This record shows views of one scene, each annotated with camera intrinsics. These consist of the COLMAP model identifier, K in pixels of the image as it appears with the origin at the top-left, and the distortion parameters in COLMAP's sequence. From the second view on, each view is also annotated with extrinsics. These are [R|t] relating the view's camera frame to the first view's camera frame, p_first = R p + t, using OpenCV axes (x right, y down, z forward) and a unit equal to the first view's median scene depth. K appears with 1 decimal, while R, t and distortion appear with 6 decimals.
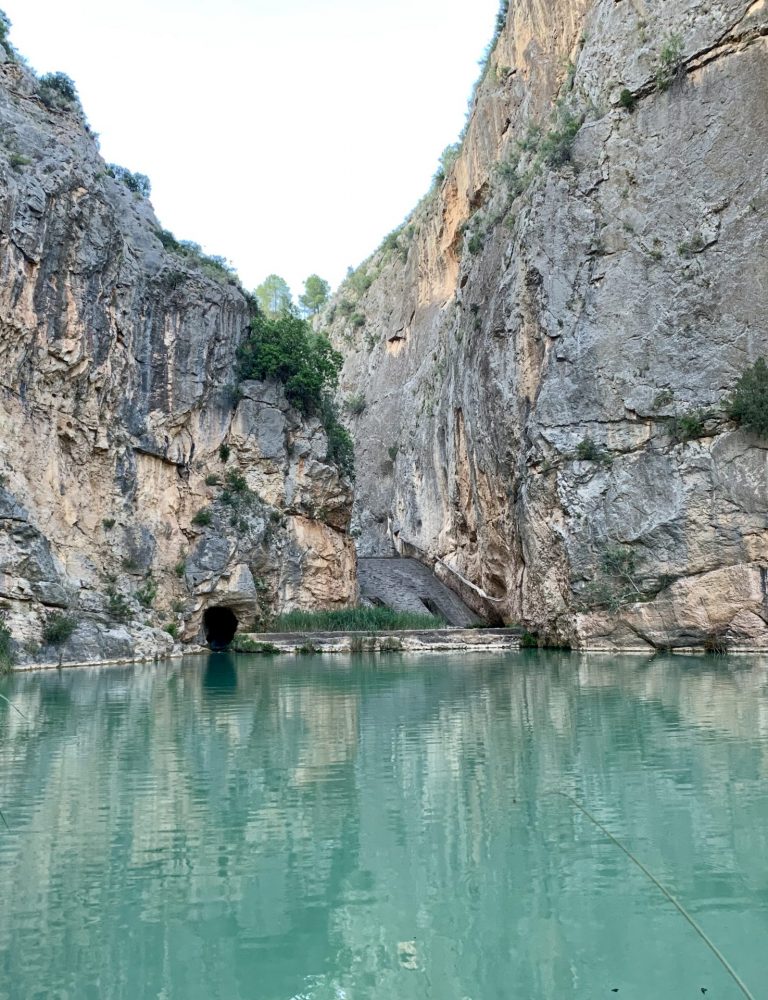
lens RADIAL K [[981.9, 0, 380.8], [0, 981.9, 488.1], [0, 0, 1]] dist [0.184549, -0.489553]
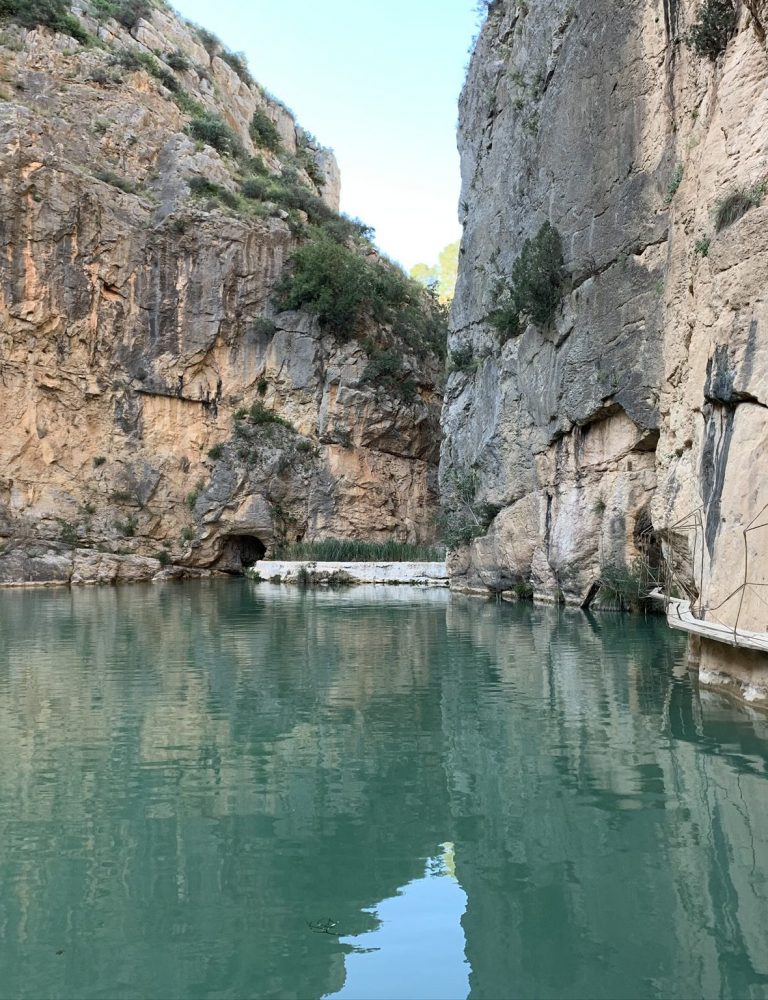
lens RADIAL K [[981.9, 0, 380.8], [0, 981.9, 488.1], [0, 0, 1]] dist [0.184549, -0.489553]
pose [[0.829103, -0.015598, -0.558879, 0.565592], [0.061962, 0.996017, 0.064123, 0.012830], [0.555652, -0.087794, 0.826767, 0.227482]]
